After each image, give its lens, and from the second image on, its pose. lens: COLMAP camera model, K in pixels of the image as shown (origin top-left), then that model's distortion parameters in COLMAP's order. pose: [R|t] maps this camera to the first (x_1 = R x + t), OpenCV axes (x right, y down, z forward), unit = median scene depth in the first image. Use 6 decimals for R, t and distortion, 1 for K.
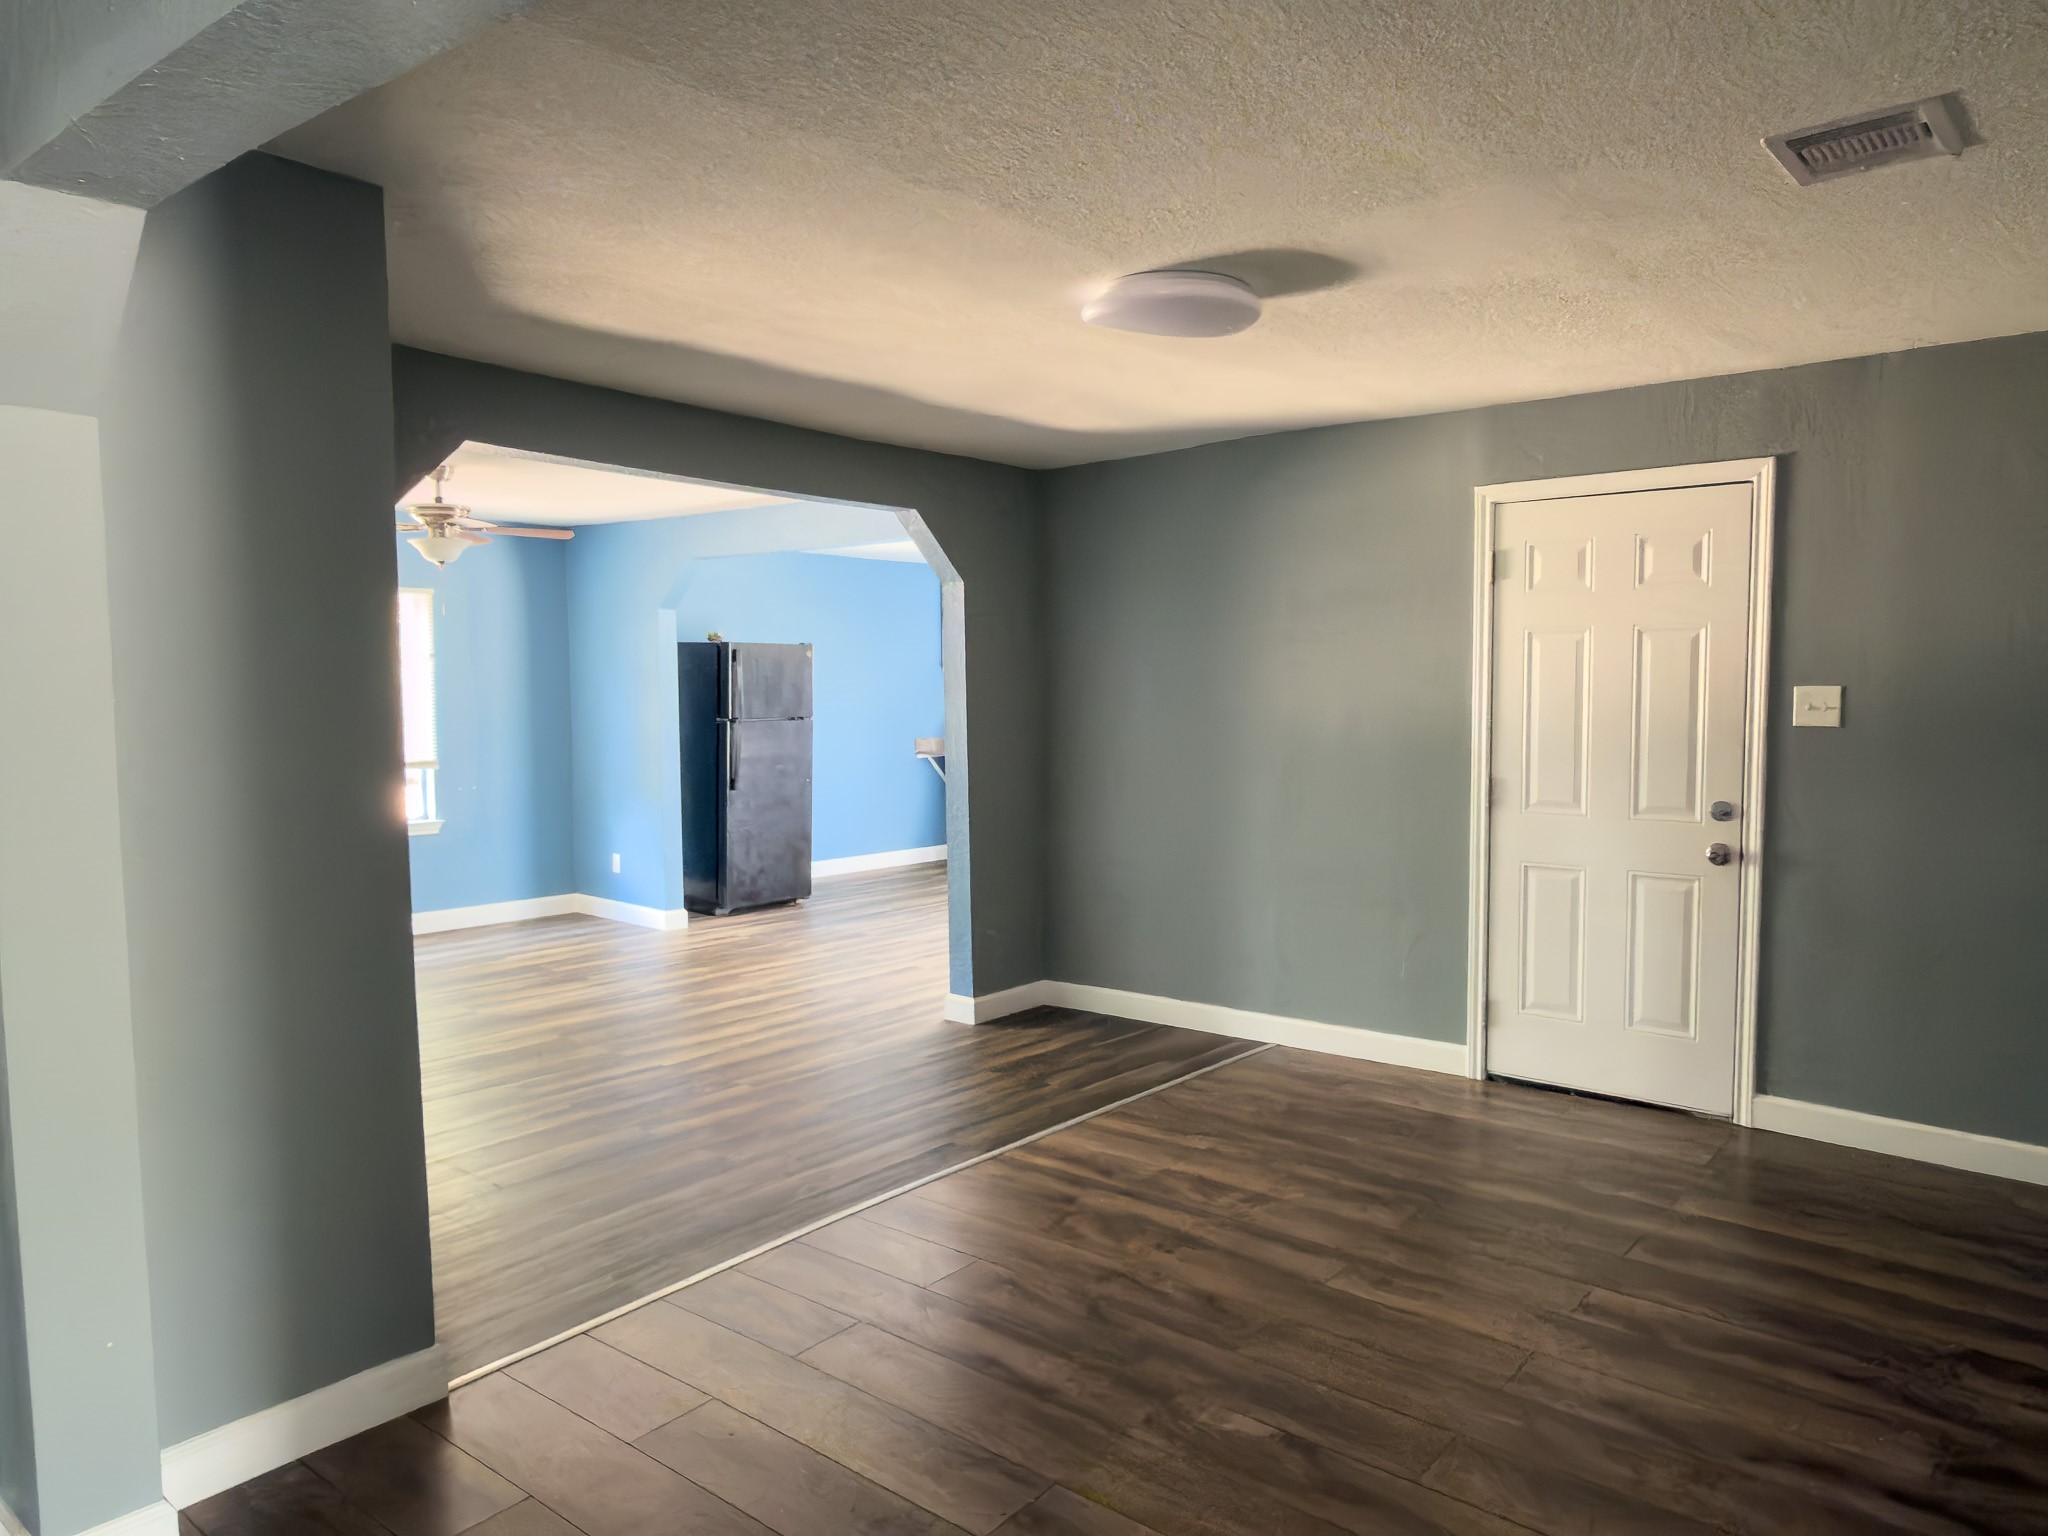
lens RADIAL K [[1367.8, 0, 1024.0], [0, 1367.8, 768.0], [0, 0, 1]] dist [0.004218, 0.002289]
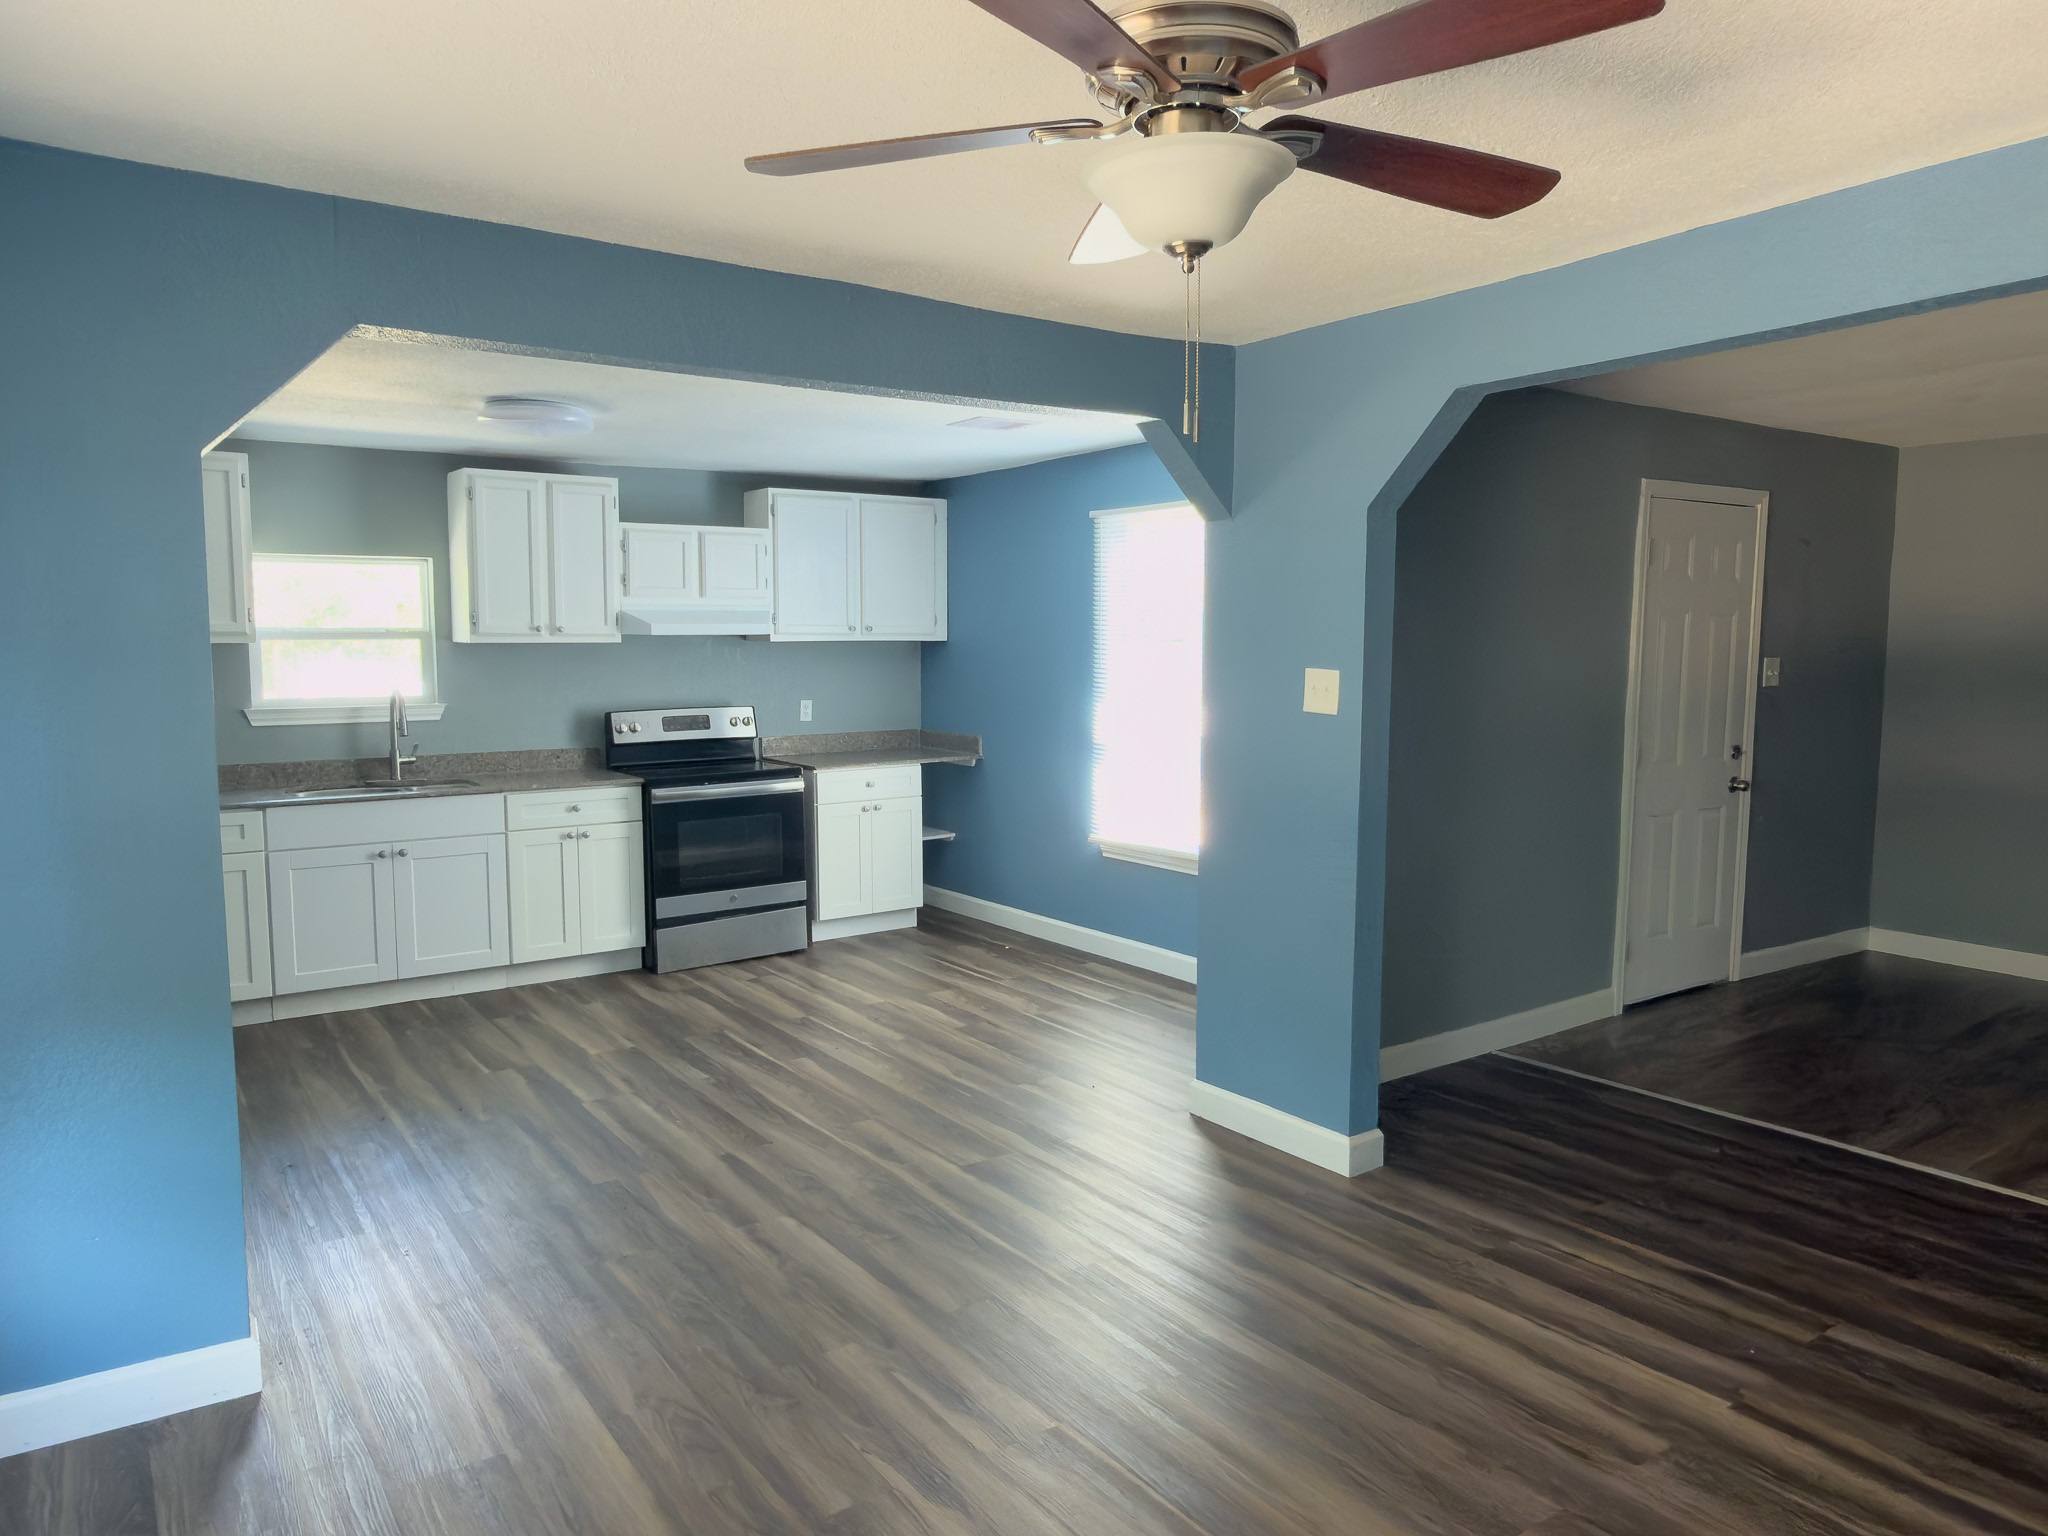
lens RADIAL K [[1367.8, 0, 1024.0], [0, 1367.8, 768.0], [0, 0, 1]] dist [0.004218, 0.002289]
pose [[0.272609, -0.092130, 0.957704, -0.867500], [0.056398, 0.995223, 0.079686, -0.088846], [-0.960471, 0.032289, 0.276502, 1.173596]]
